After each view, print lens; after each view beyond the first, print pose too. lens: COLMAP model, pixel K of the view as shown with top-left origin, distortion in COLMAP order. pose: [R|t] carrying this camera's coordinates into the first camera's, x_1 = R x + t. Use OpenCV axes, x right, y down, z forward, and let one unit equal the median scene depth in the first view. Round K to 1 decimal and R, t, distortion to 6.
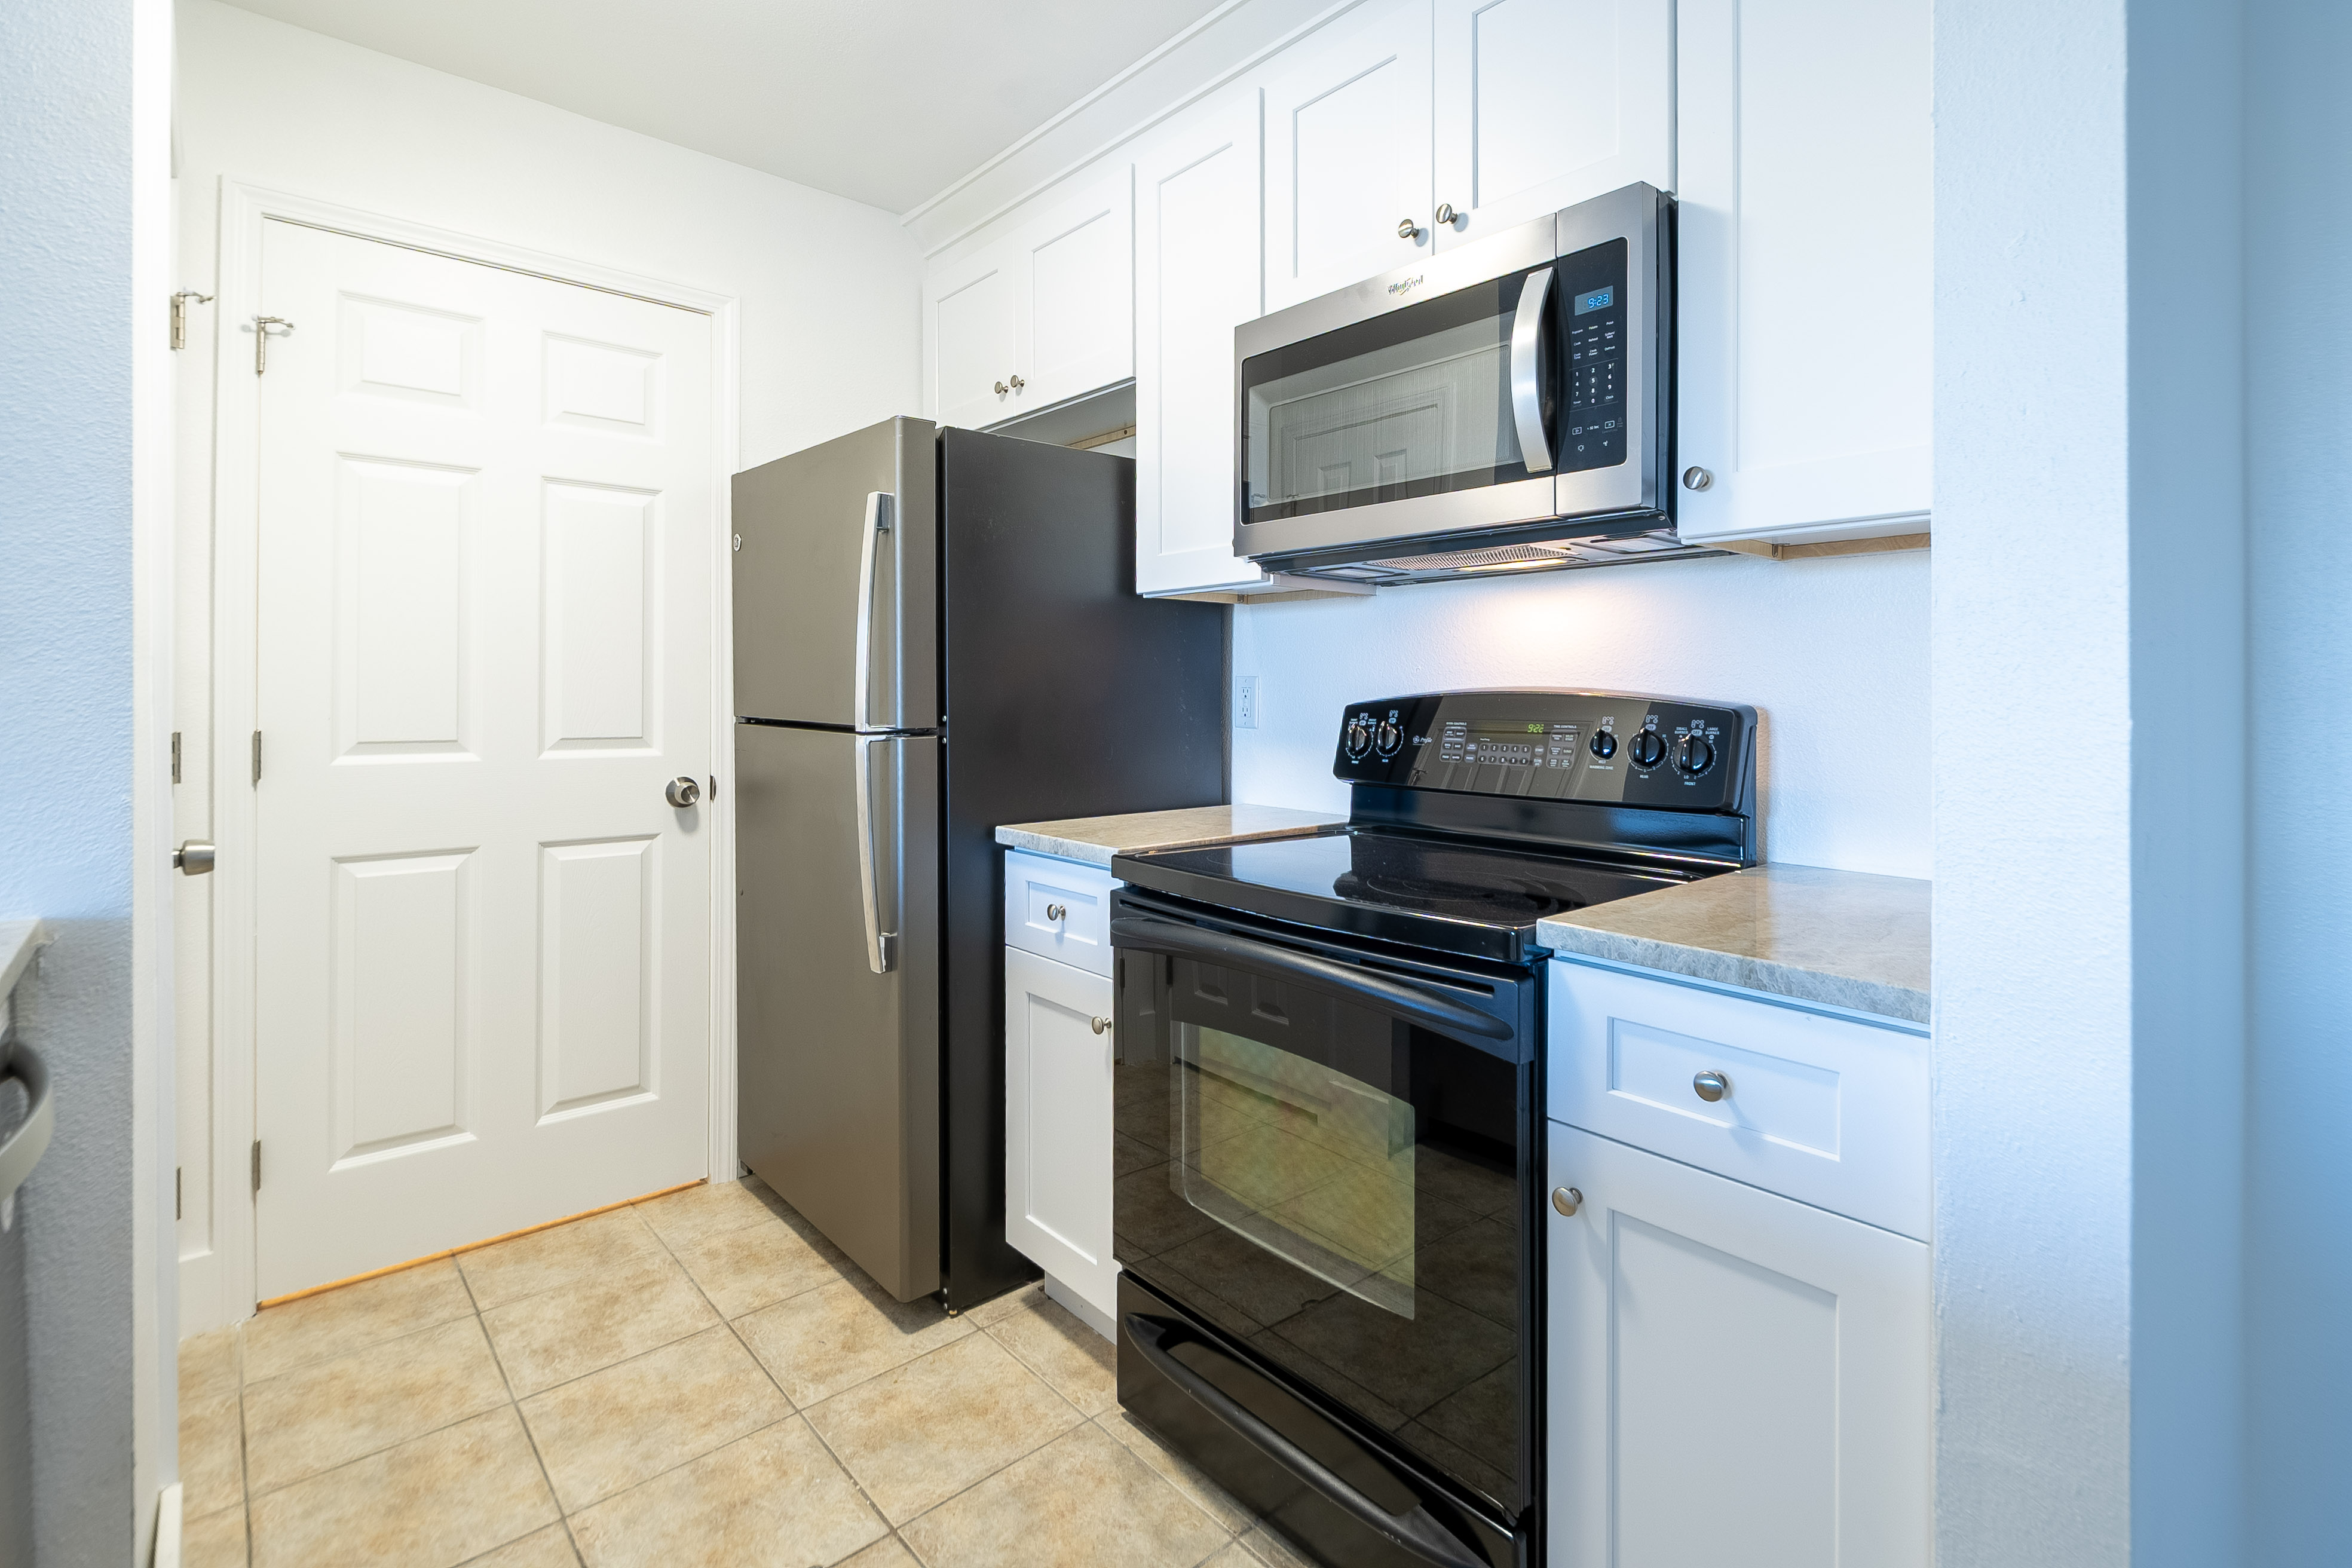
lens RADIAL K [[1101.9, 0, 1204.0], [0, 1101.9, 683.7], [0, 0, 1]] dist [0.010808, -0.008426]
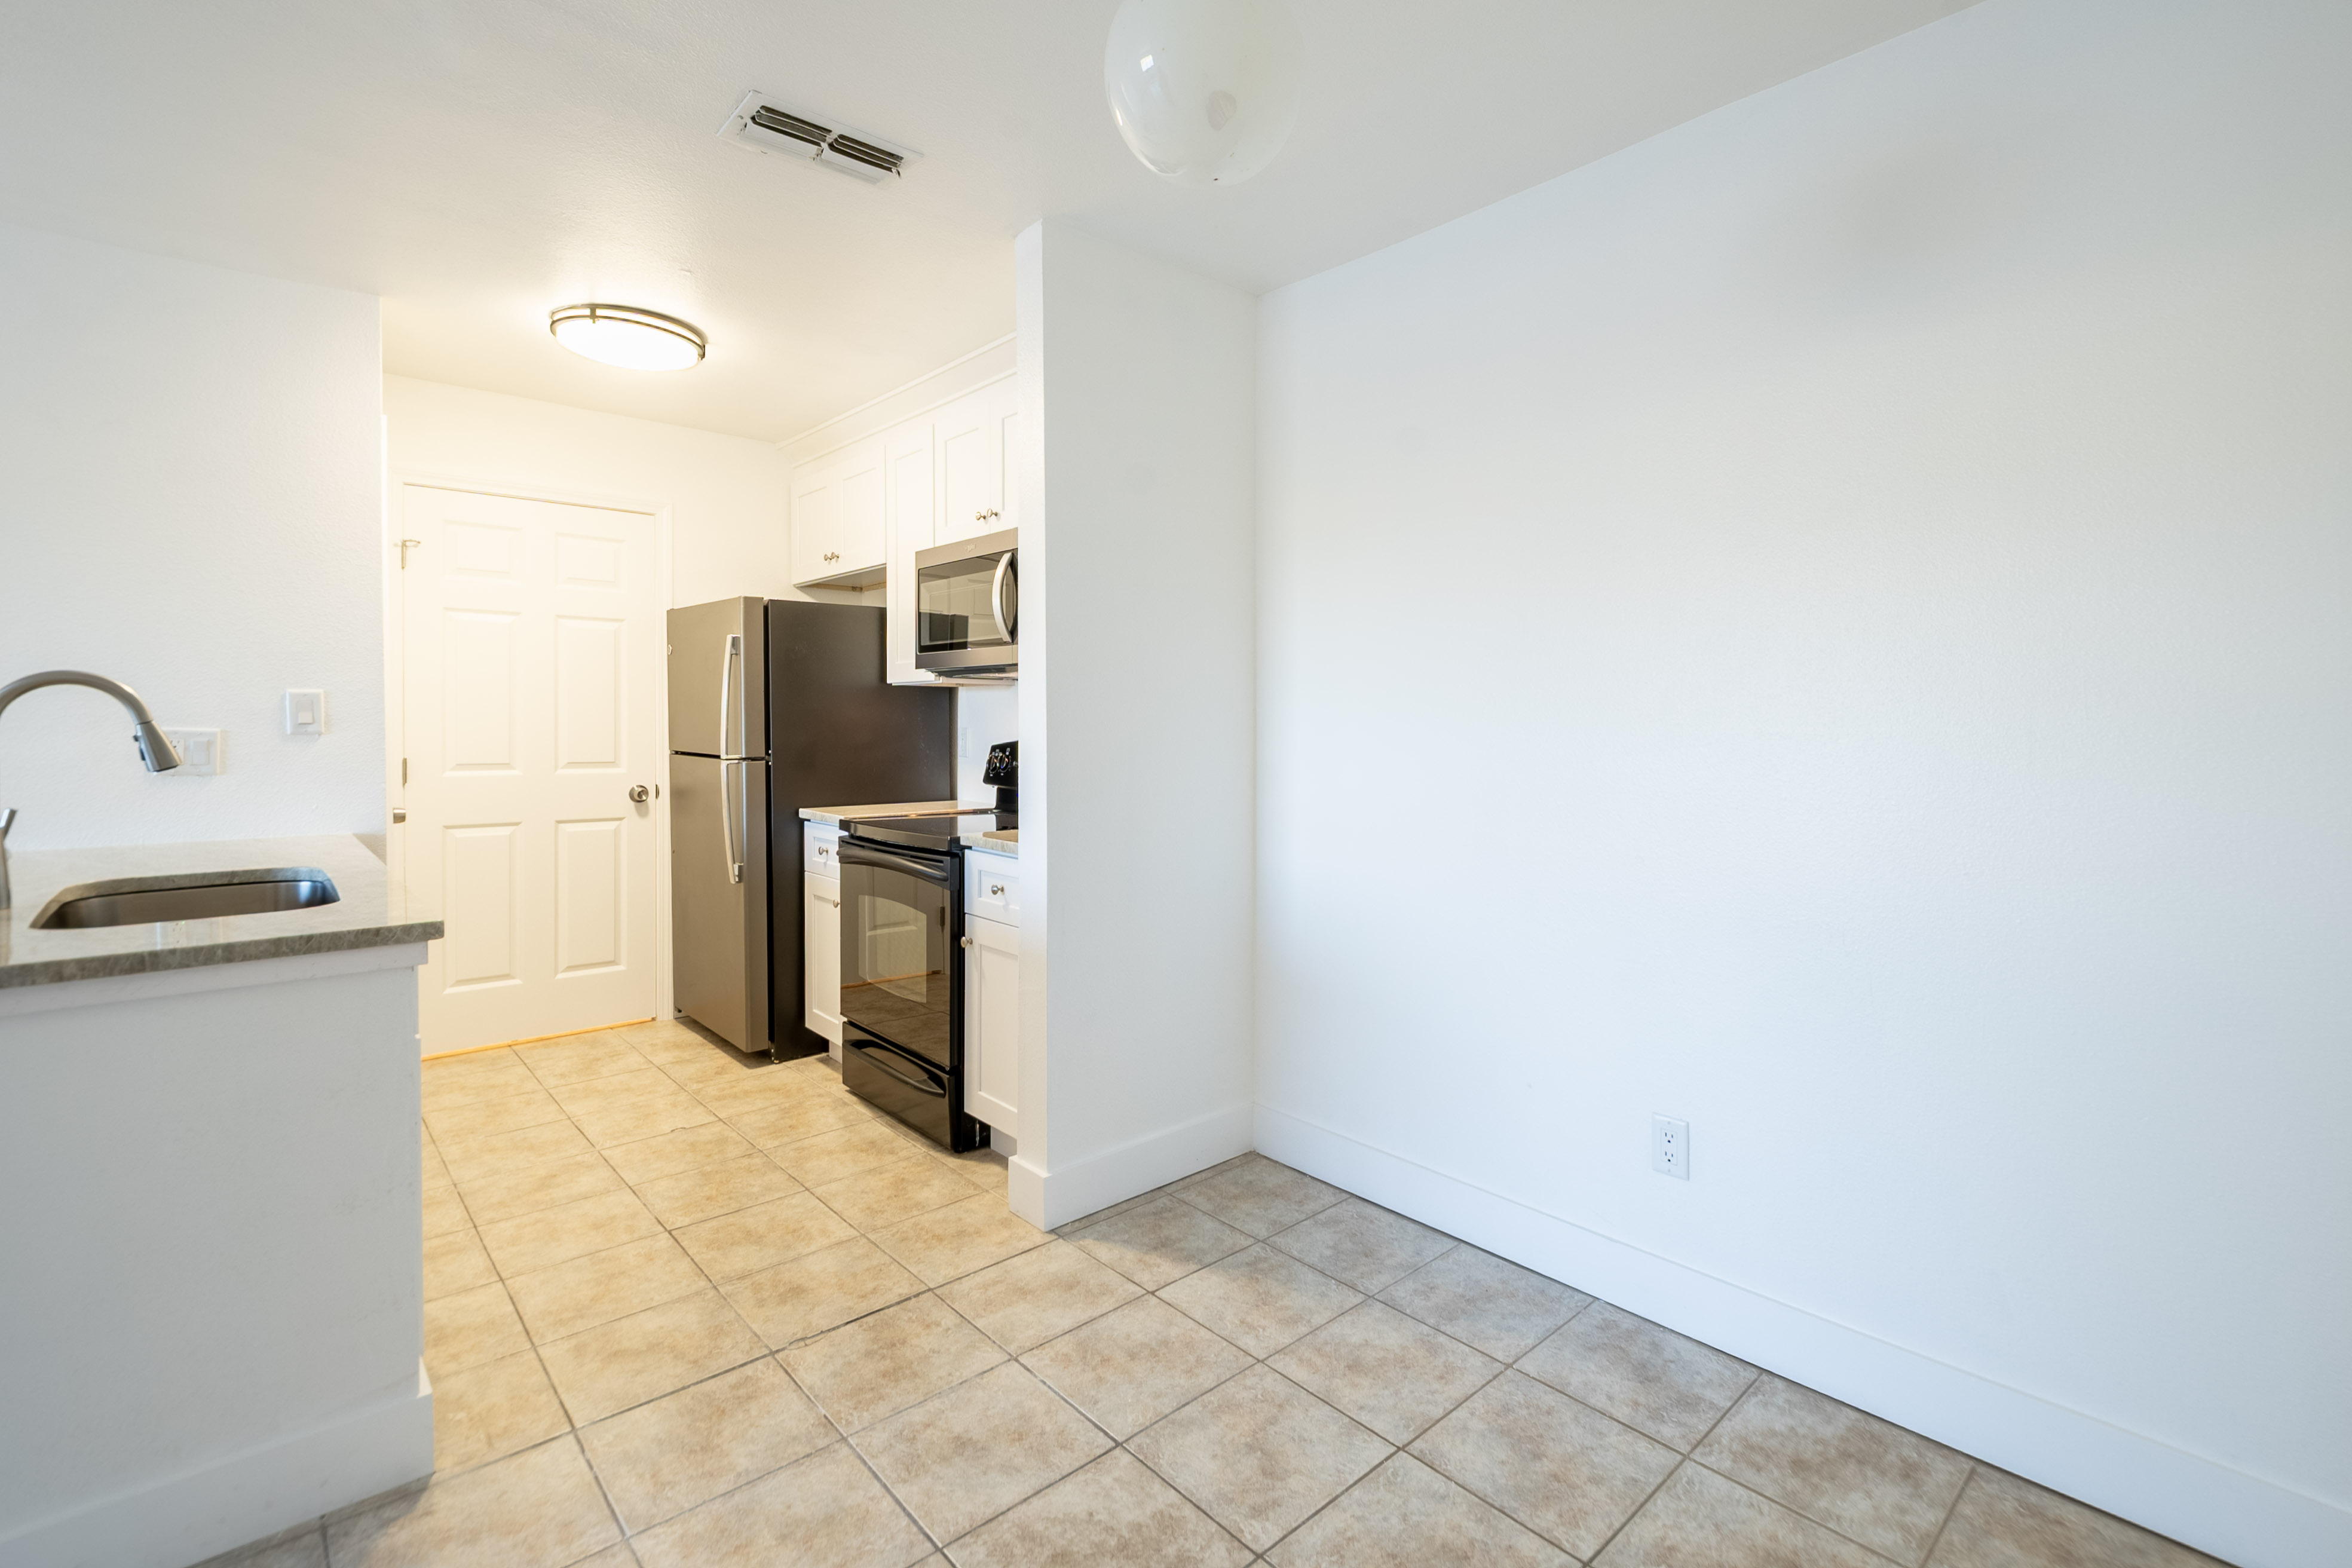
lens RADIAL K [[1067.5, 0, 1227.1], [0, 1067.5, 728.7], [0, 0, 1]] dist [0.000648, -0.000453]
pose [[0.999747, 0.001698, 0.022415, 0.515213], [-0.002008, 0.999903, 0.013806, -0.035774], [-0.022390, -0.013847, 0.999653, -0.866146]]
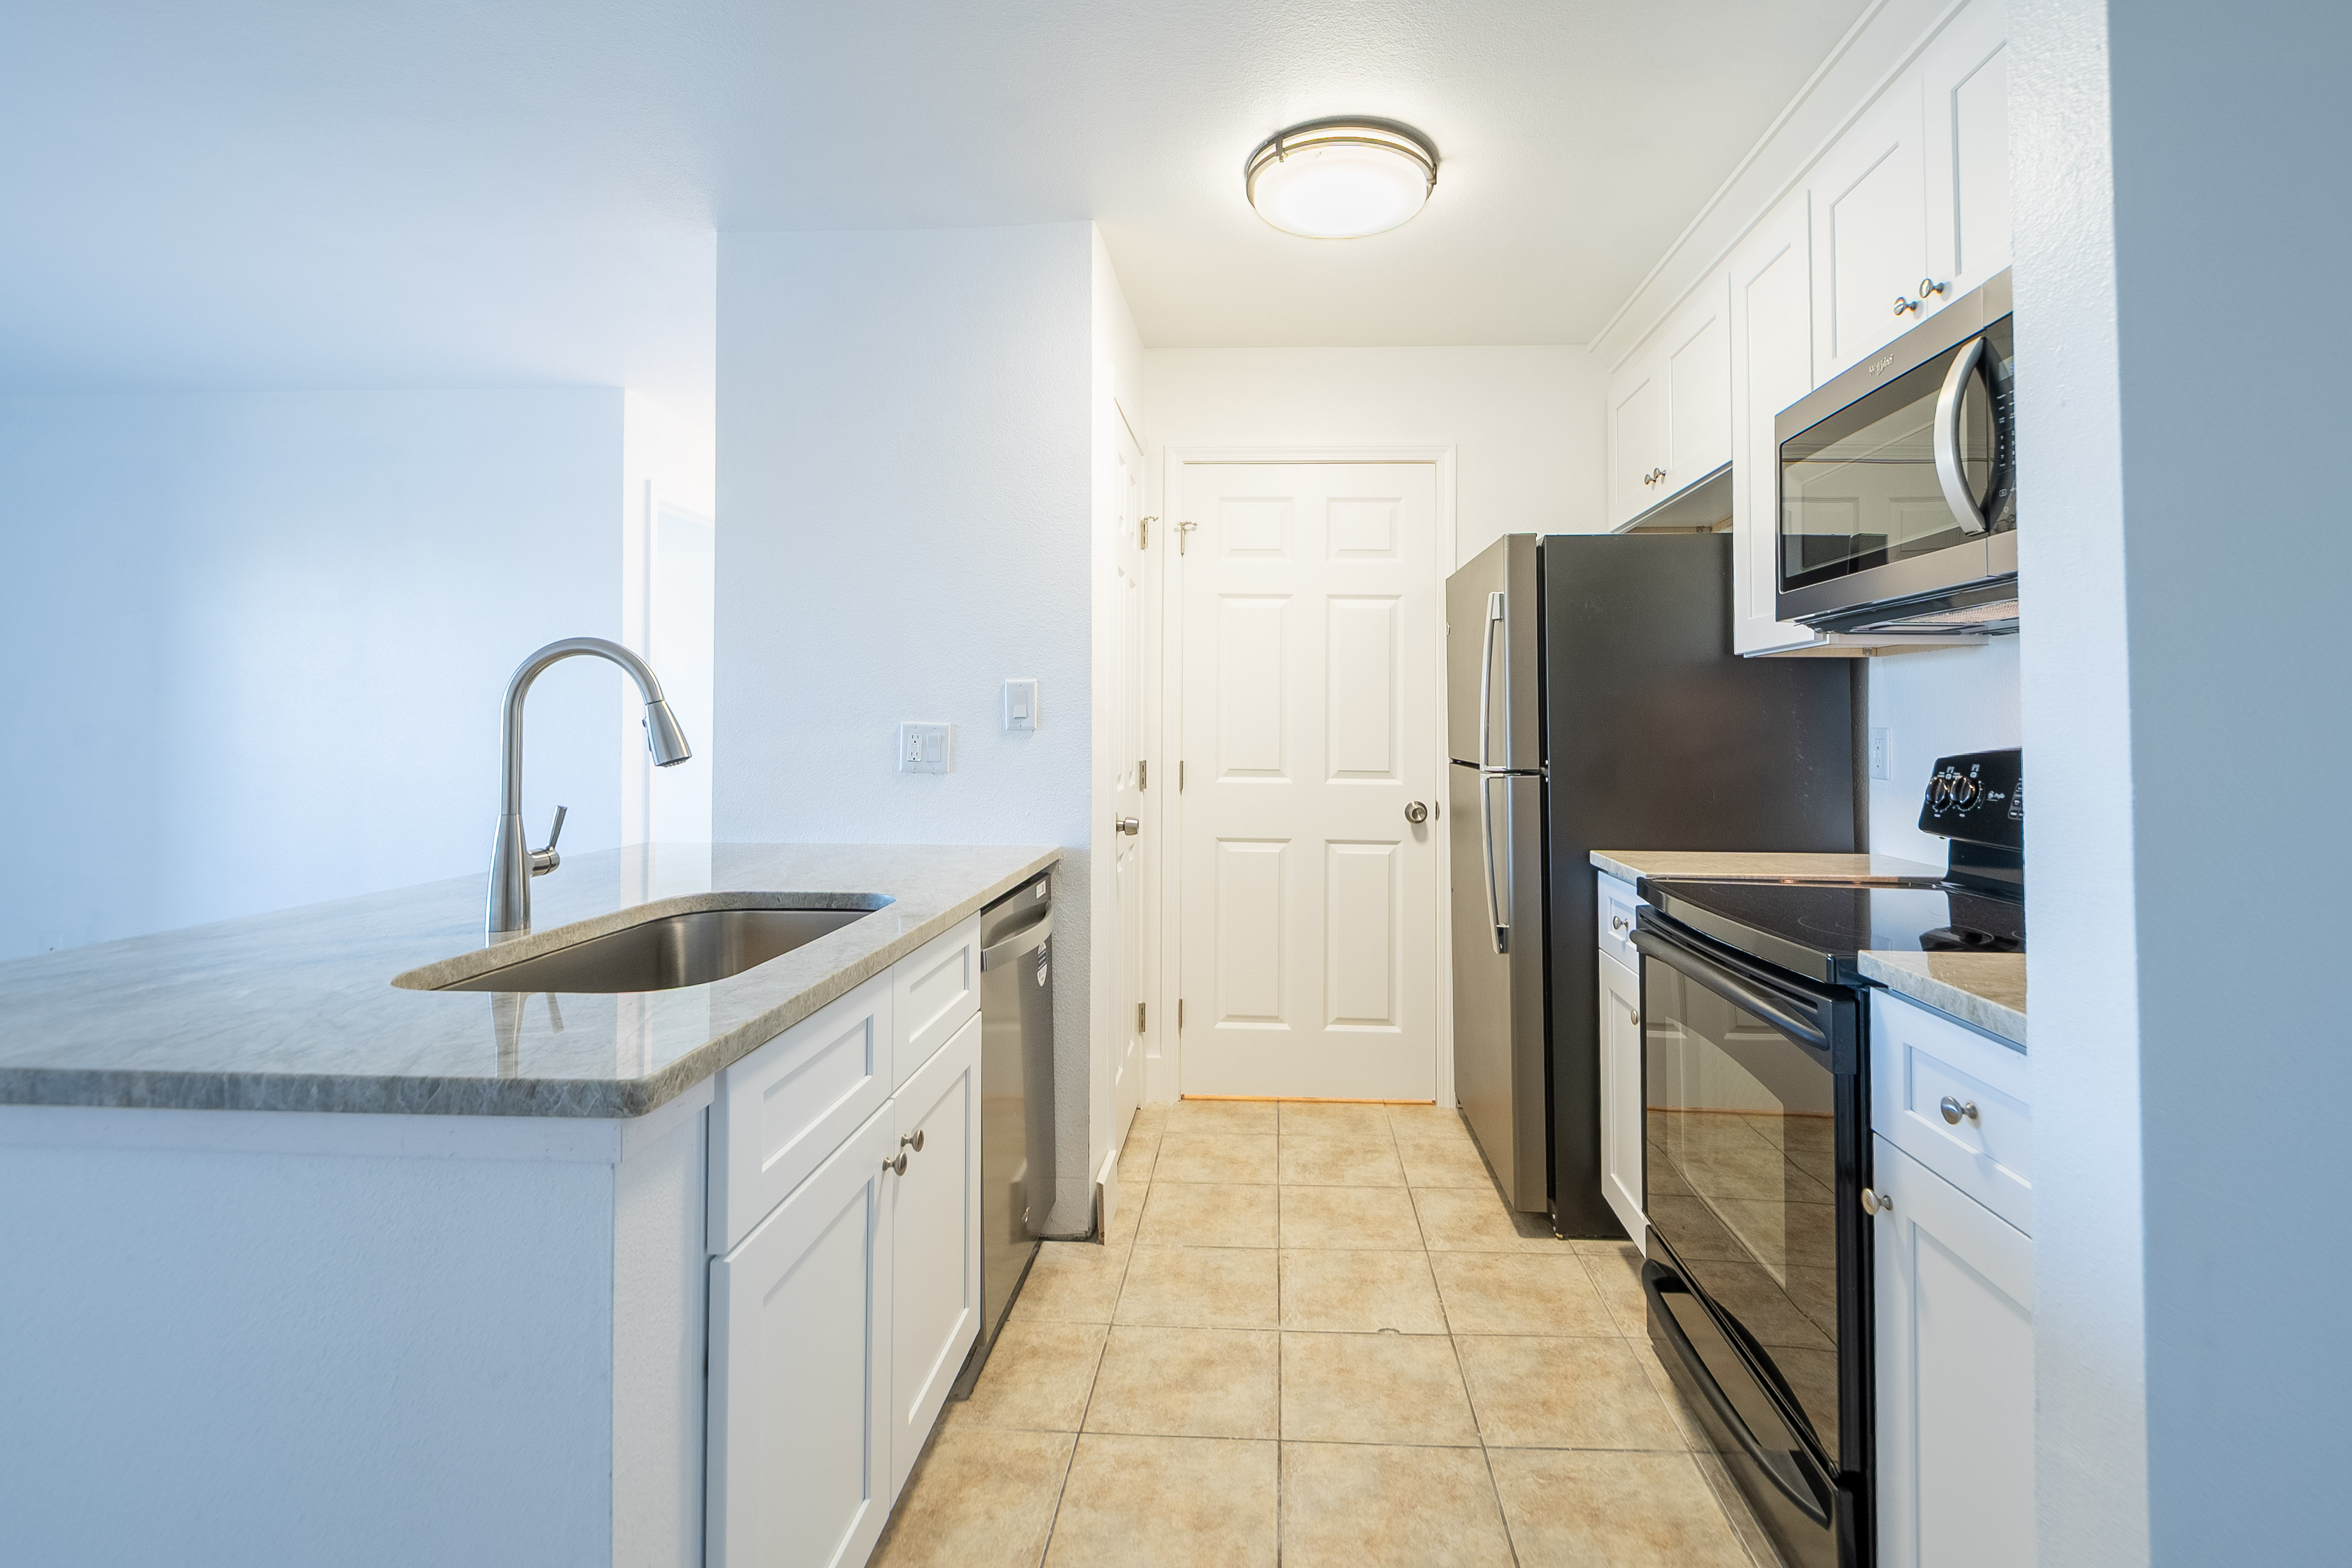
lens RADIAL K [[1070.6, 0, 1225.6], [0, 1070.6, 703.4], [0, 0, 1]] dist [0.008036, -0.000509]
pose [[0.711179, -0.016251, -0.702823, 0.373748], [0.000300, 0.999740, -0.022813, -0.008526], [0.703011, 0.016013, 0.710999, -0.146311]]
